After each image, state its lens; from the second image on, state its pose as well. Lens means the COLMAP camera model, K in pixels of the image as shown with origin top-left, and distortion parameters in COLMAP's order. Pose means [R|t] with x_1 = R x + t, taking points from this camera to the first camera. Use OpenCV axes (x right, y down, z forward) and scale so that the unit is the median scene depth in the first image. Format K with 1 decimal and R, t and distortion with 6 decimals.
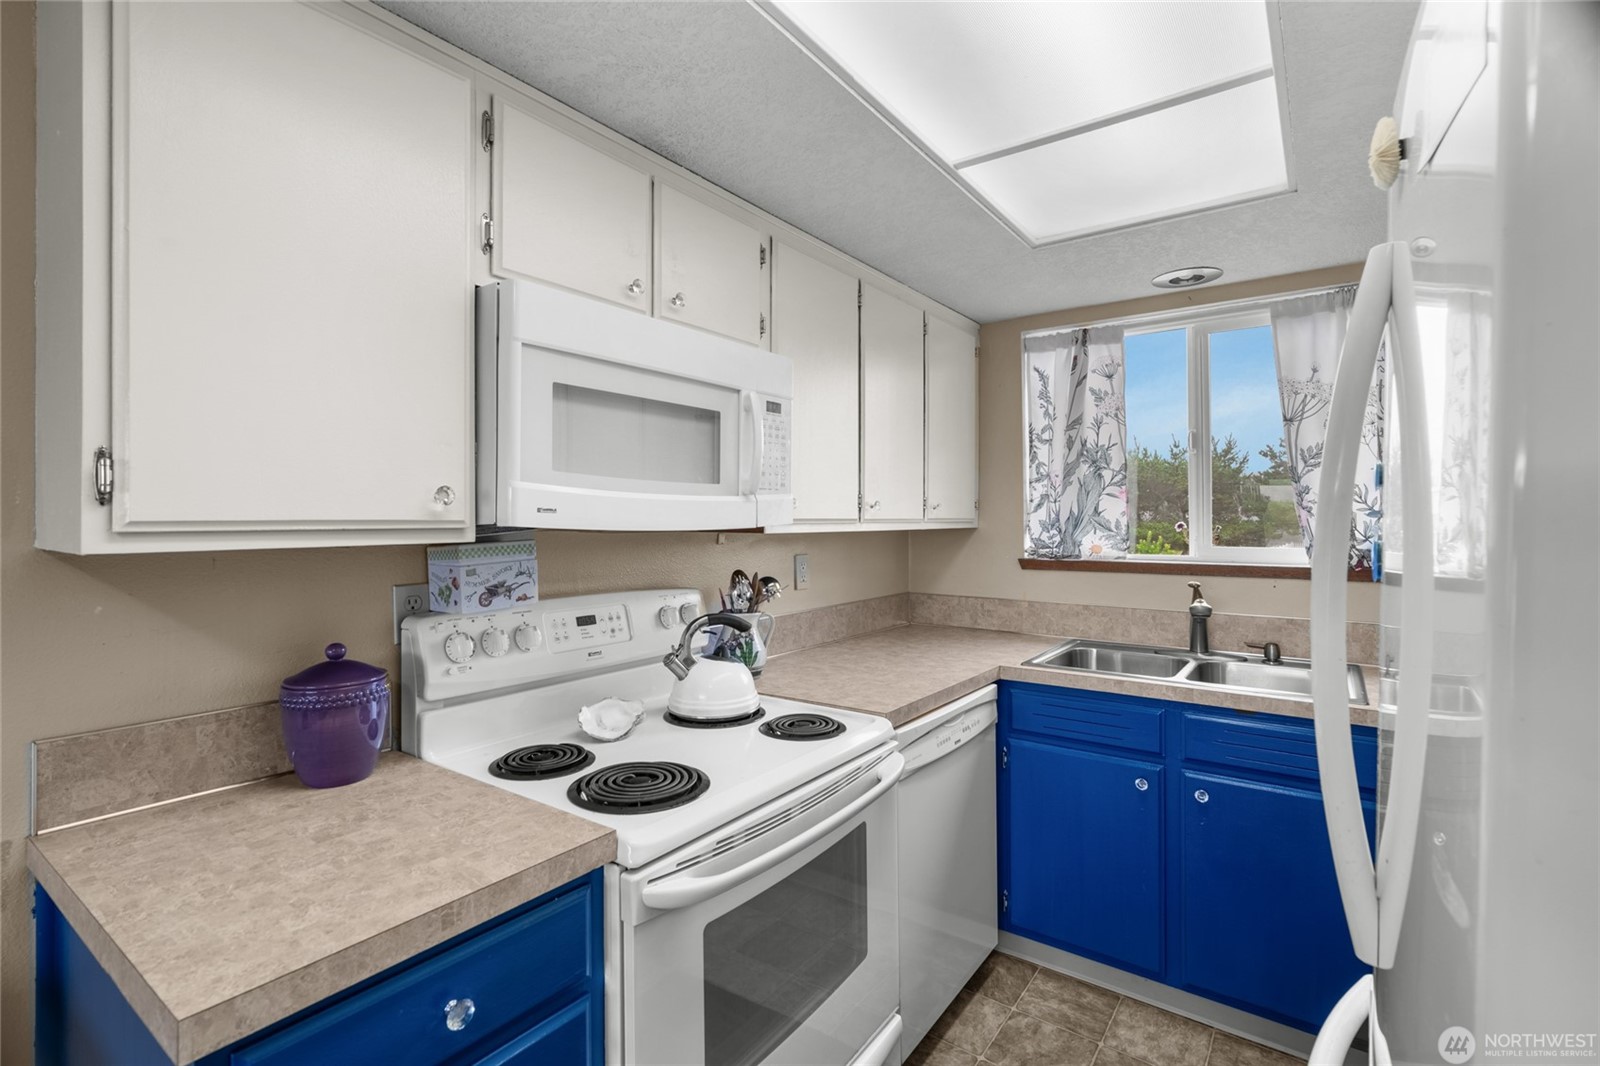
lens RADIAL K [[732.9, 0, 808.7], [0, 732.9, 529.3], [0, 0, 1]] dist [0.000415, 0.000221]
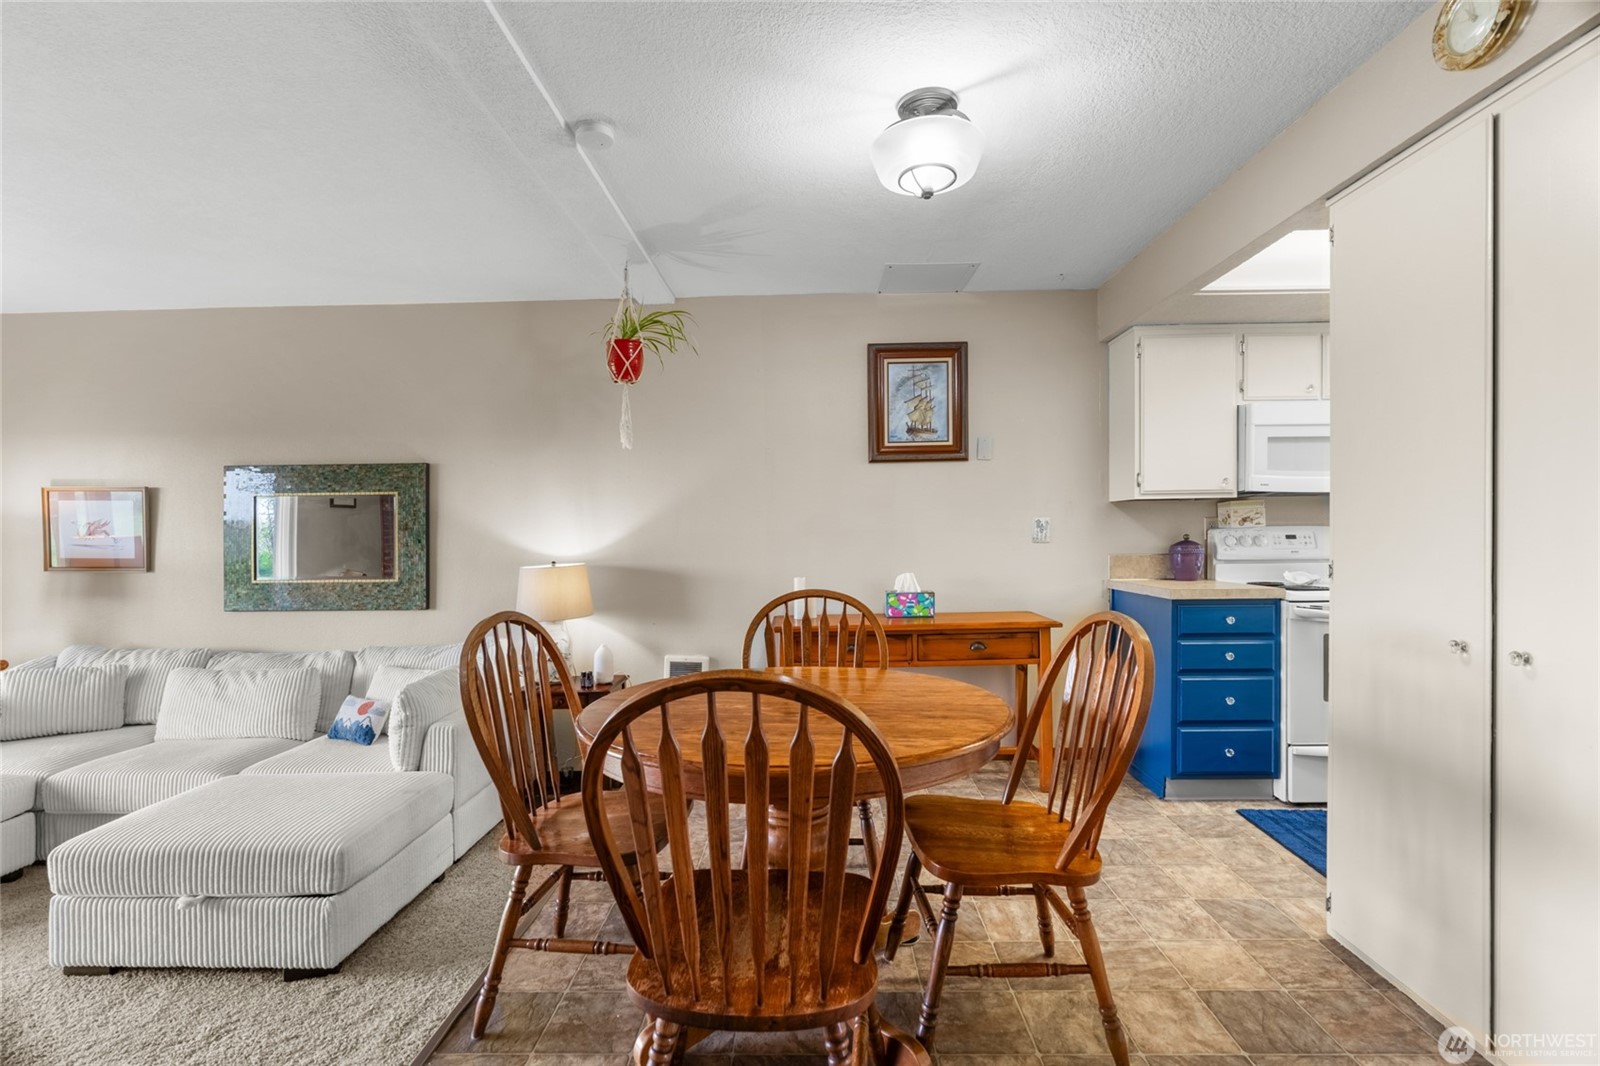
lens RADIAL K [[732.9, 0, 808.9], [0, 732.9, 535.1], [0, 0, 1]] dist [0.000415, 0.000221]
pose [[0.572032, 0.004897, -0.820217, 0.791458], [-0.001034, 0.999986, 0.005248, 0.129465], [0.820230, -0.002154, 0.572029, -1.694828]]
